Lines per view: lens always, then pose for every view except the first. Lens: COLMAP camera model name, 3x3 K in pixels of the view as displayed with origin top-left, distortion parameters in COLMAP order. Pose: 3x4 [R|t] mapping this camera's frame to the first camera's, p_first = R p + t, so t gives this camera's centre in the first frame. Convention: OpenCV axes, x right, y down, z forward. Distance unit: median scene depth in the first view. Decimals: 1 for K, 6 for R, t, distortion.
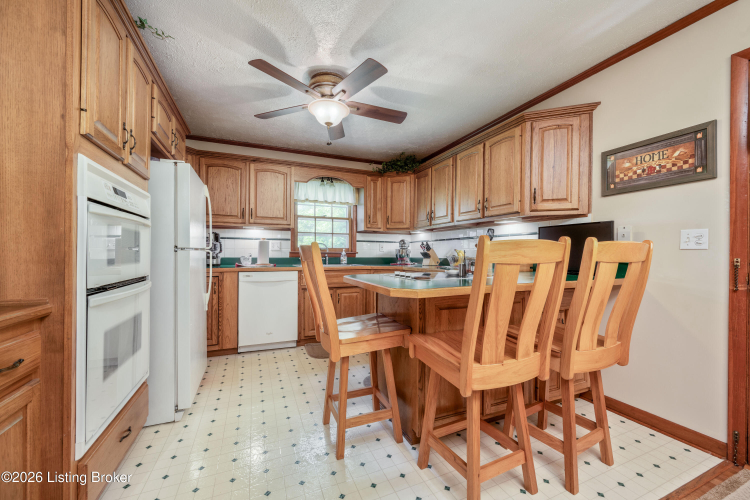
lens RADIAL K [[297.9, 0, 377.0], [0, 297.9, 253.2], [0, 0, 1]] dist [-0.000861, -0.000287]
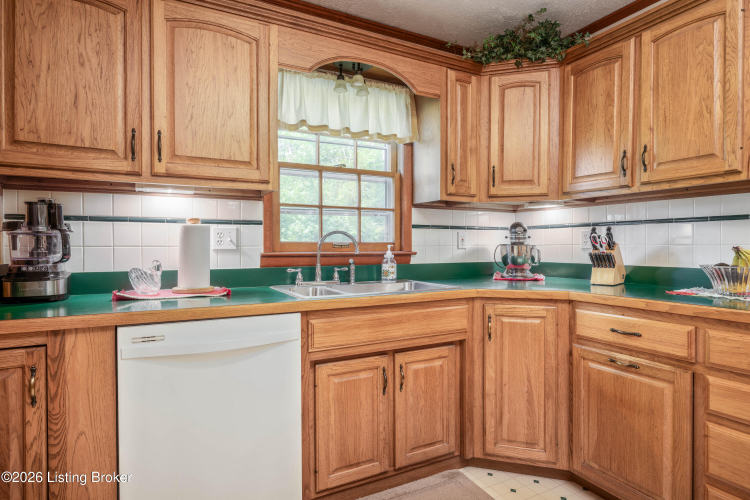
lens RADIAL K [[406.5, 0, 372.5], [0, 406.5, 252.4], [0, 0, 1]] dist [-0.001574, 0.000246]
pose [[0.996866, -0.007209, 0.078781, -0.186023], [0.005709, 0.999798, 0.019254, -0.015642], [-0.078904, -0.018744, 0.996706, 0.444897]]
